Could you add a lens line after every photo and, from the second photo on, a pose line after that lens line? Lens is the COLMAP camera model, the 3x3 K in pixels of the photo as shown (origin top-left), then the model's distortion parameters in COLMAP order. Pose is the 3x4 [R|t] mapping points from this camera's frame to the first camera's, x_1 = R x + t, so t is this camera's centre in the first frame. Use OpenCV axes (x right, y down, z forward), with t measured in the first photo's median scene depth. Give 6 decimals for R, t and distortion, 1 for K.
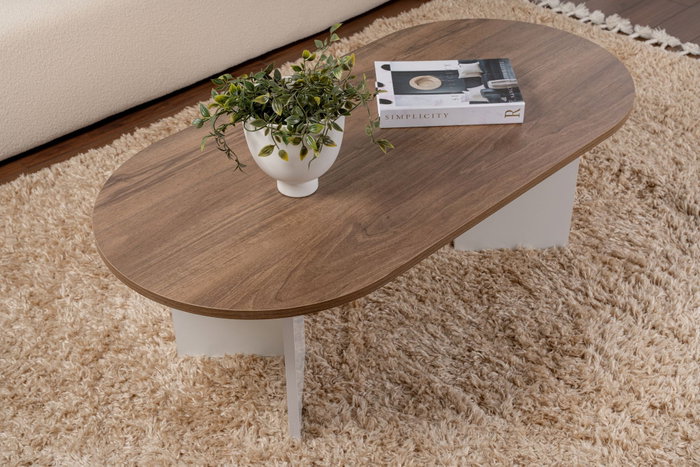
lens RADIAL K [[1105.7, 0, 351.1], [0, 1105.7, 233.8], [0, 0, 1]] dist [0.202570, 0.000000]
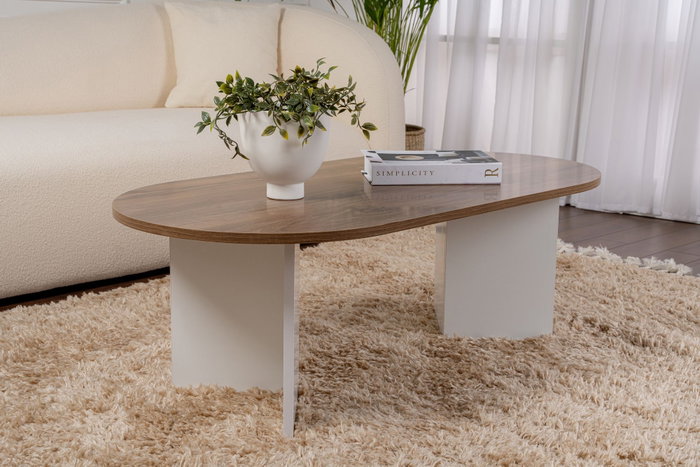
lens RADIAL K [[1089.4, 0, 323.8], [0, 1089.4, 228.9], [0, 0, 1]] dist [0.255796, 0.000000]
pose [[0.987844, 0.151363, 0.035414, -0.036348], [-0.126718, 0.916037, -0.380552, 0.310221], [-0.090042, 0.371438, 0.924081, 0.062261]]
